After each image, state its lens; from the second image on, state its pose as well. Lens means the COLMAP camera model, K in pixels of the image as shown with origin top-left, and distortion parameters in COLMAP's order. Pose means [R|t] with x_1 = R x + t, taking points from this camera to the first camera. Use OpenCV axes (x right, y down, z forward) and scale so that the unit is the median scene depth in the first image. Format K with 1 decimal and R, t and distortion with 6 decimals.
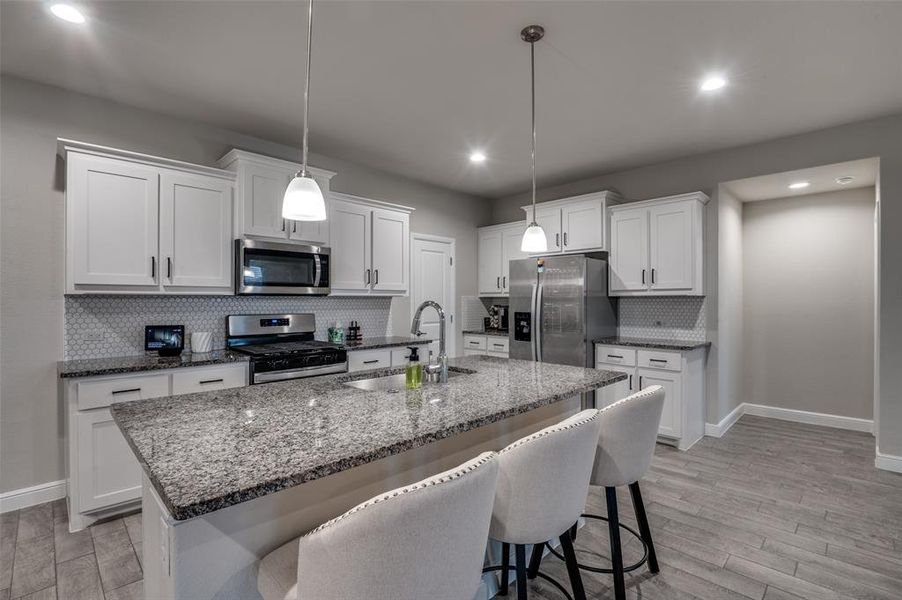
lens RADIAL K [[413.8, 0, 446.5], [0, 413.8, 302.4], [0, 0, 1]] dist [-0.014738, -0.001436]
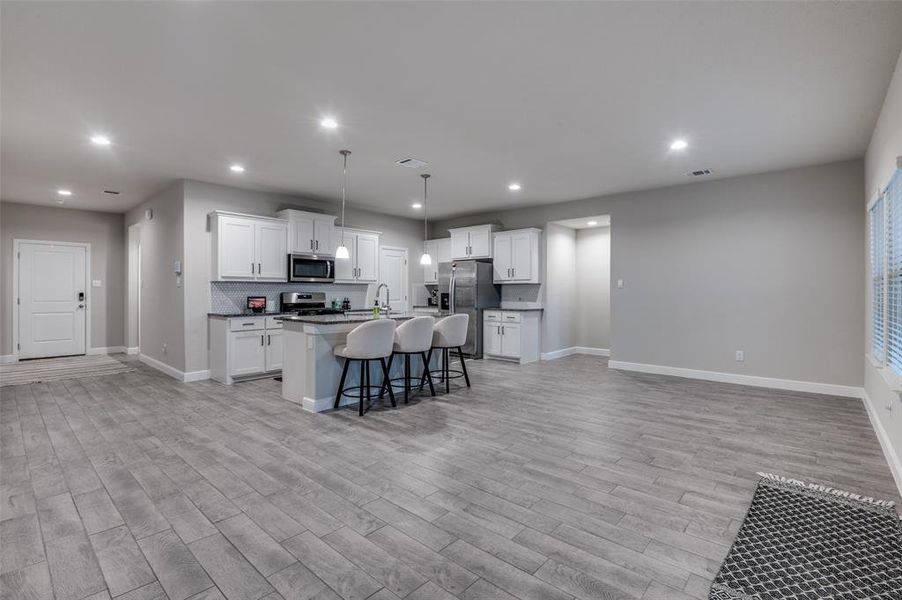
lens RADIAL K [[413.8, 0, 452.0], [0, 413.8, 293.5], [0, 0, 1]] dist [-0.014738, -0.001436]
pose [[0.997661, 0.000386, 0.068352, 0.105004], [-0.000392, 1.000000, 0.000084, 0.027946], [-0.068352, -0.000111, 0.997661, -0.790159]]
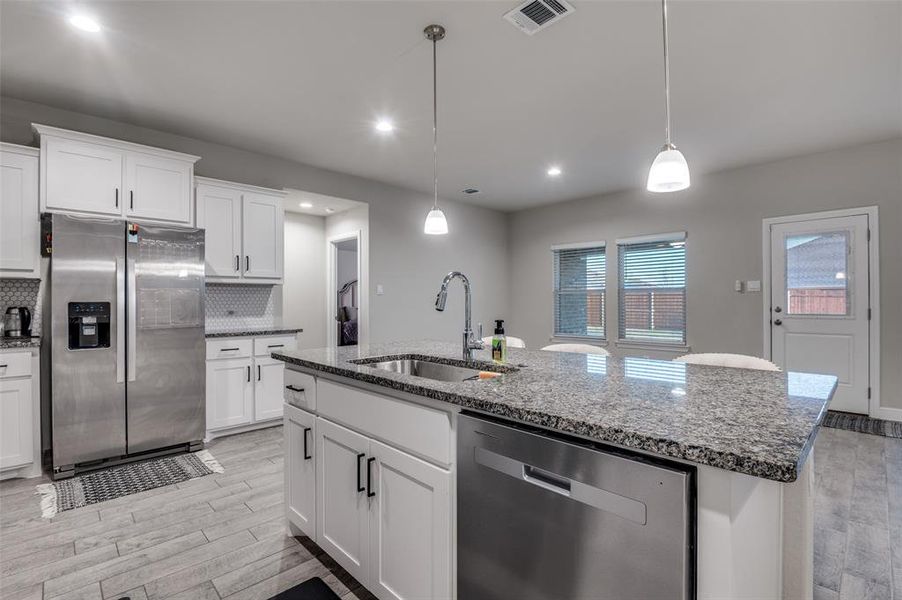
lens RADIAL K [[413.8, 0, 445.5], [0, 413.8, 296.9], [0, 0, 1]] dist [-0.014738, -0.001436]
pose [[0.011774, 0.010461, 0.999876, -0.464748], [0.008916, 0.999904, -0.010566, 0.030144], [-0.999891, 0.009040, 0.011680, 0.507312]]
